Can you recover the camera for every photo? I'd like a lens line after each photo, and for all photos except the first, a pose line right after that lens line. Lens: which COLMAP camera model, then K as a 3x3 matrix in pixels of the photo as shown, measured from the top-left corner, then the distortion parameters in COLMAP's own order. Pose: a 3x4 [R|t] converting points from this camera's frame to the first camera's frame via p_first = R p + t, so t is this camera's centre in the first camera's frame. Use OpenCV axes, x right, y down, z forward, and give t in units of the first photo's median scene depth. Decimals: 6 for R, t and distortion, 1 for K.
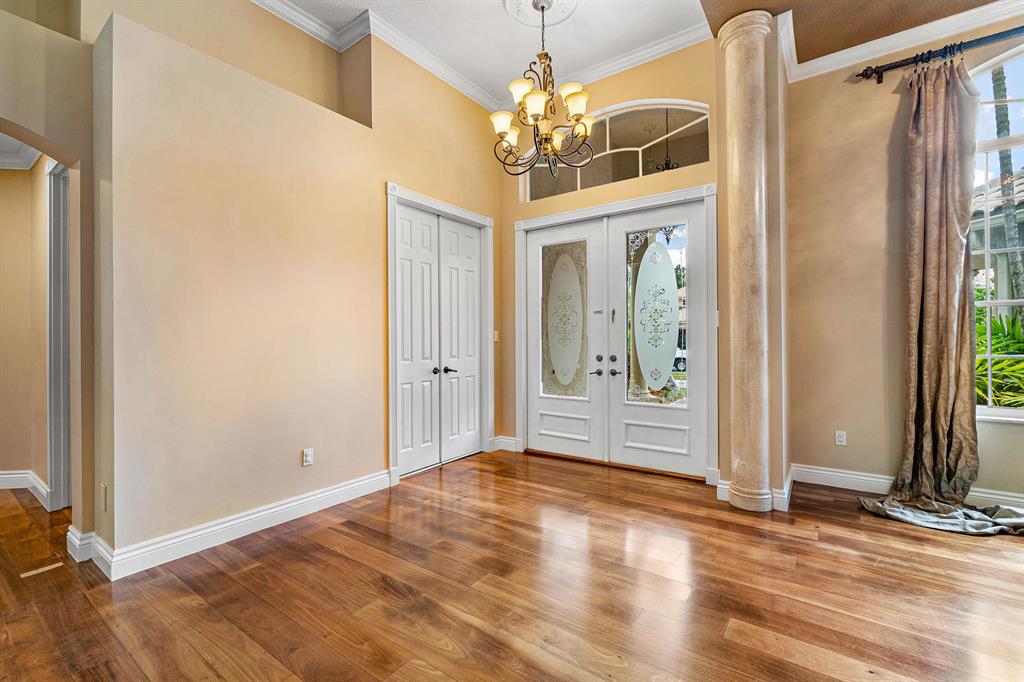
lens RADIAL K [[447.3, 0, 486.3], [0, 447.3, 338.9], [0, 0, 1]] dist [-0.001589, -0.000190]
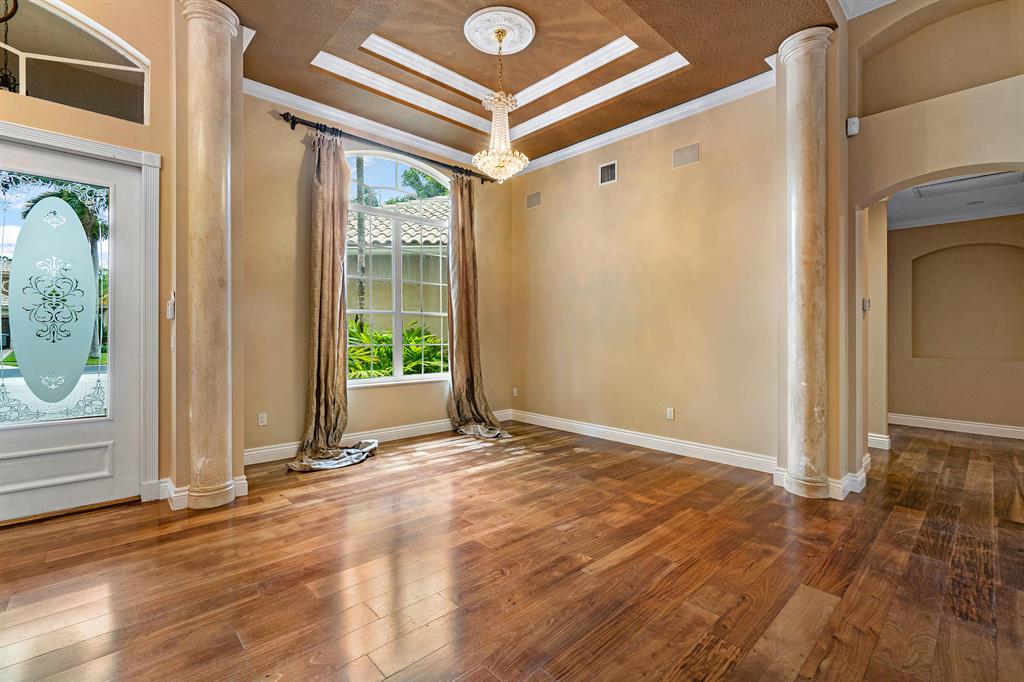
lens RADIAL K [[447.3, 0, 521.7], [0, 447.3, 333.6], [0, 0, 1]] dist [-0.001589, -0.000190]
pose [[0.166966, 0.008051, 0.985930, -0.268984], [-0.006362, 0.999955, -0.007089, 0.004849], [-0.985942, -0.005089, 0.167009, 0.171650]]
